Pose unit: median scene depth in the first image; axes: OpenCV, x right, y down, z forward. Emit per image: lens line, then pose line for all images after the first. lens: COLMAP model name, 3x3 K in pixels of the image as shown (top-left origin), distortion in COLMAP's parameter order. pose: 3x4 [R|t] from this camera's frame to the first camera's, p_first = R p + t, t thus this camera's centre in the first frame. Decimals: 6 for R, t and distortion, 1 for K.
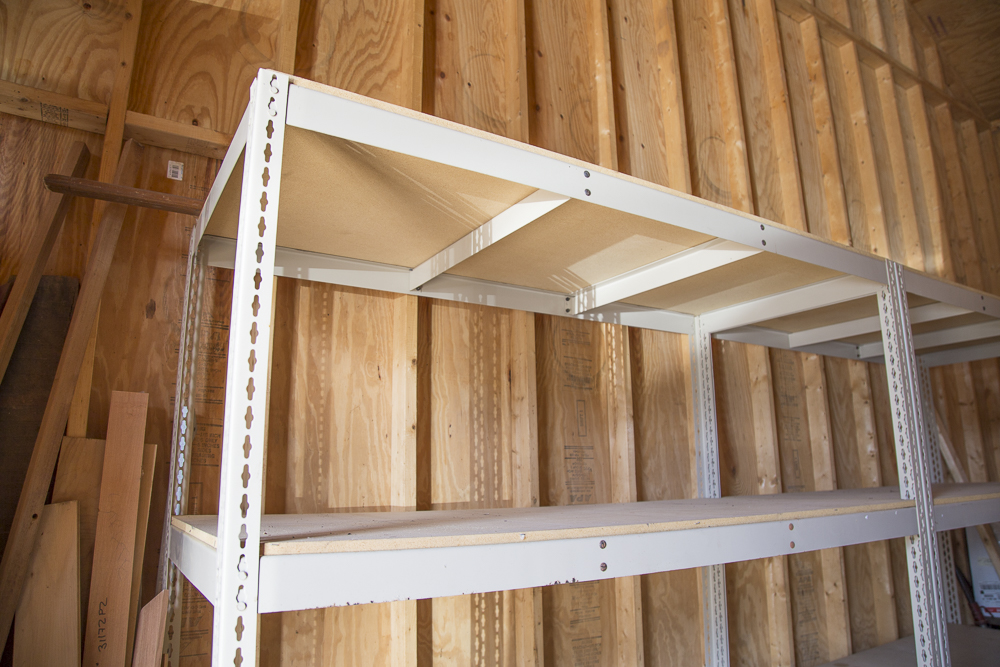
lens RADIAL K [[672.1, 0, 499.2], [0, 672.1, 334.2], [0, 0, 1]] dist [-0.129774, 0.062326]
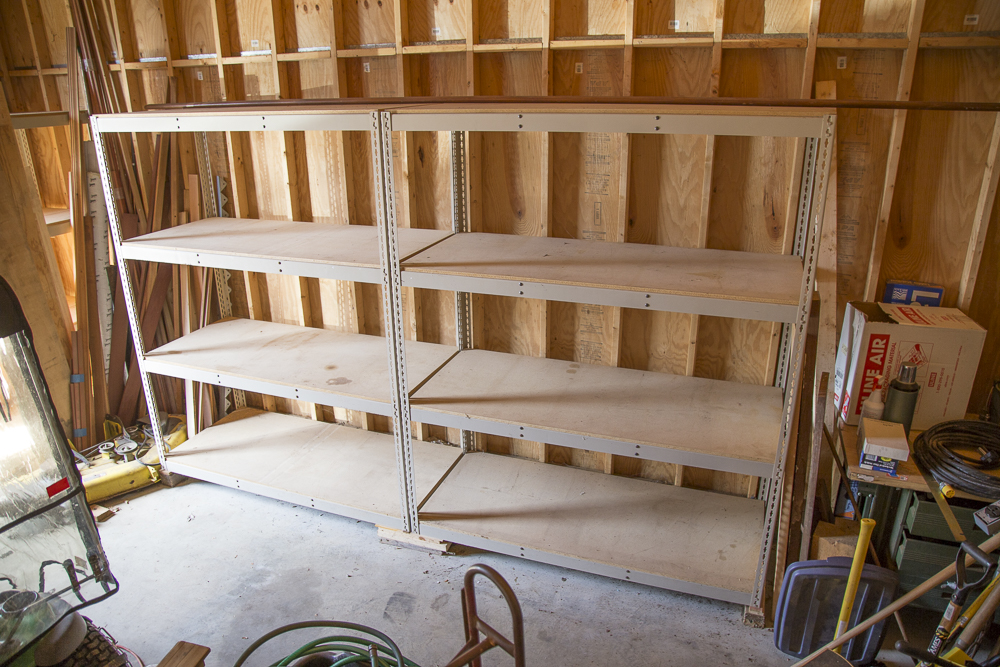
lens RADIAL K [[672.1, 0, 499.7], [0, 672.1, 336.7], [0, 0, 1]] dist [-0.129774, 0.062326]
pose [[0.610463, 0.284670, -0.739120, 1.770674], [0.170723, 0.863951, 0.473754, -0.289846], [0.773426, -0.415394, 0.478810, 0.254512]]
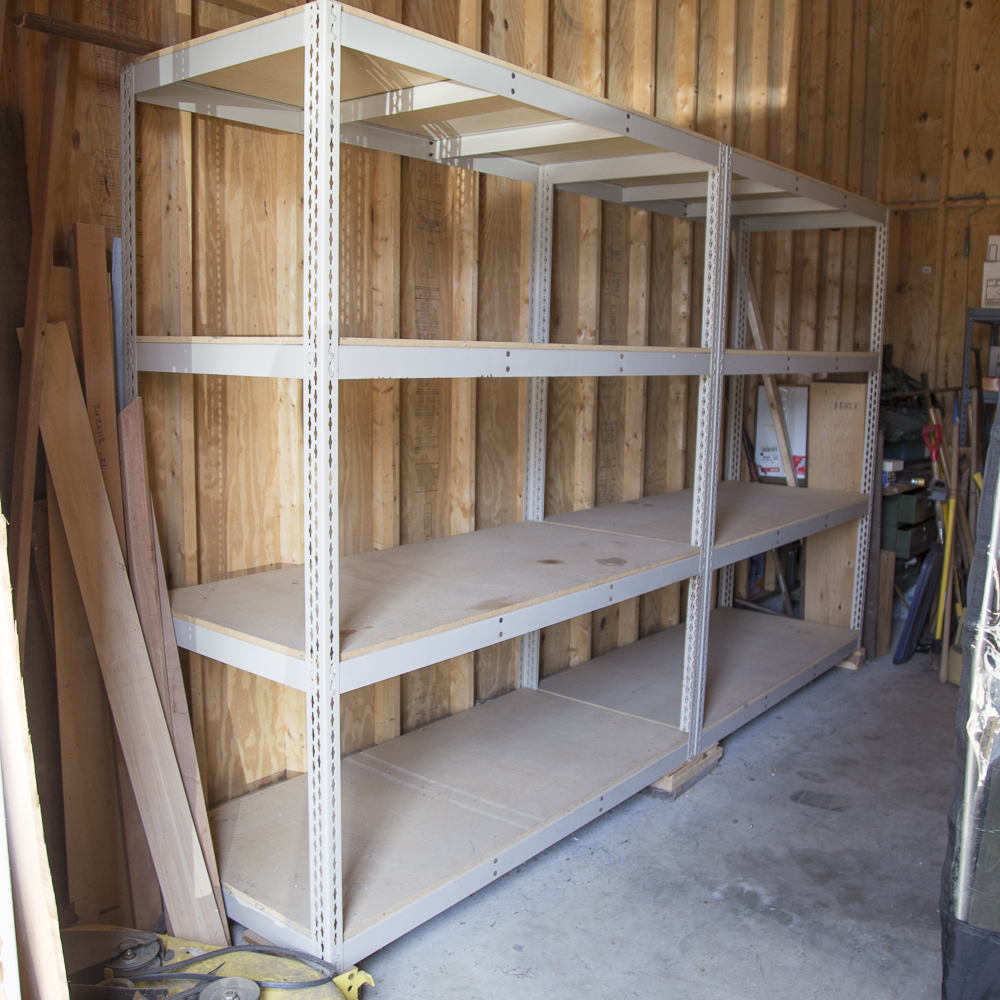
lens RADIAL K [[1028.6, 0, 480.3], [0, 1028.6, 492.2], [0, 0, 1]] dist [-0.116247, 0.000000]
pose [[0.947636, -0.015074, 0.318997, -0.335453], [-0.097312, 0.937751, 0.333397, -0.078068], [-0.304165, -0.346981, 0.887180, -0.585892]]
